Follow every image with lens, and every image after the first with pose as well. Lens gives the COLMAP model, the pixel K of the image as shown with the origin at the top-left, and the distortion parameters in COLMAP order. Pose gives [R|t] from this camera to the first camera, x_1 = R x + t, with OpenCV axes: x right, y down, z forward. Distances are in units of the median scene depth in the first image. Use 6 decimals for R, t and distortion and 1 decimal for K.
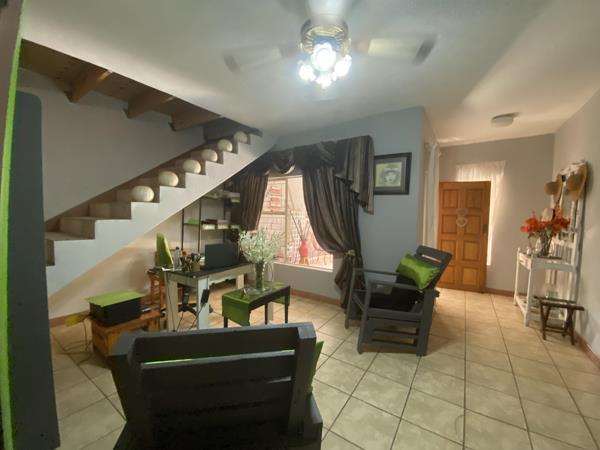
lens RADIAL K [[241.4, 0, 300.0], [0, 241.4, 225.0], [0, 0, 1]] dist [0.051830, -0.035489]
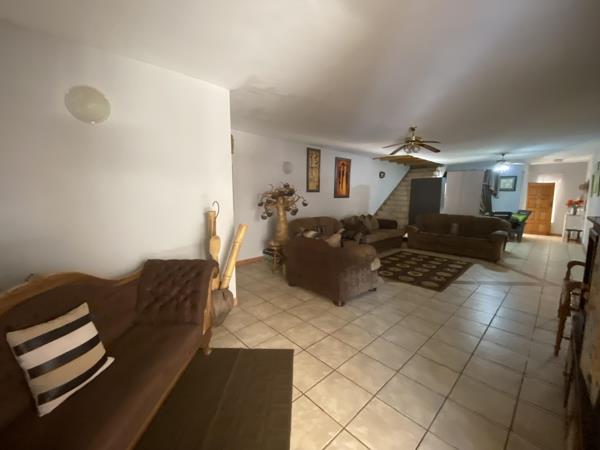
lens RADIAL K [[241.4, 0, 300.0], [0, 241.4, 225.0], [0, 0, 1]] dist [0.051830, -0.035489]
pose [[0.976647, 0.015439, -0.214296, -1.207075], [-0.001760, 0.997956, 0.063875, 0.074343], [0.214844, -0.062007, 0.974678, -2.046319]]
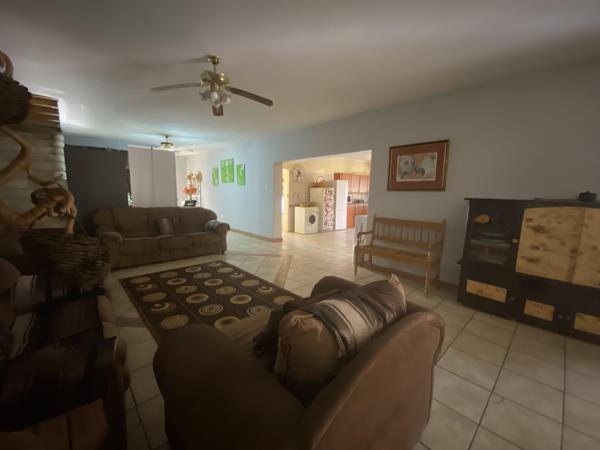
lens RADIAL K [[241.4, 0, 300.0], [0, 241.4, 225.0], [0, 0, 1]] dist [0.051830, -0.035489]
pose [[0.225784, -0.146596, 0.963084, -1.650077], [0.033289, 0.989196, 0.142766, 0.039211], [-0.973608, -0.000174, 0.228225, -1.002548]]
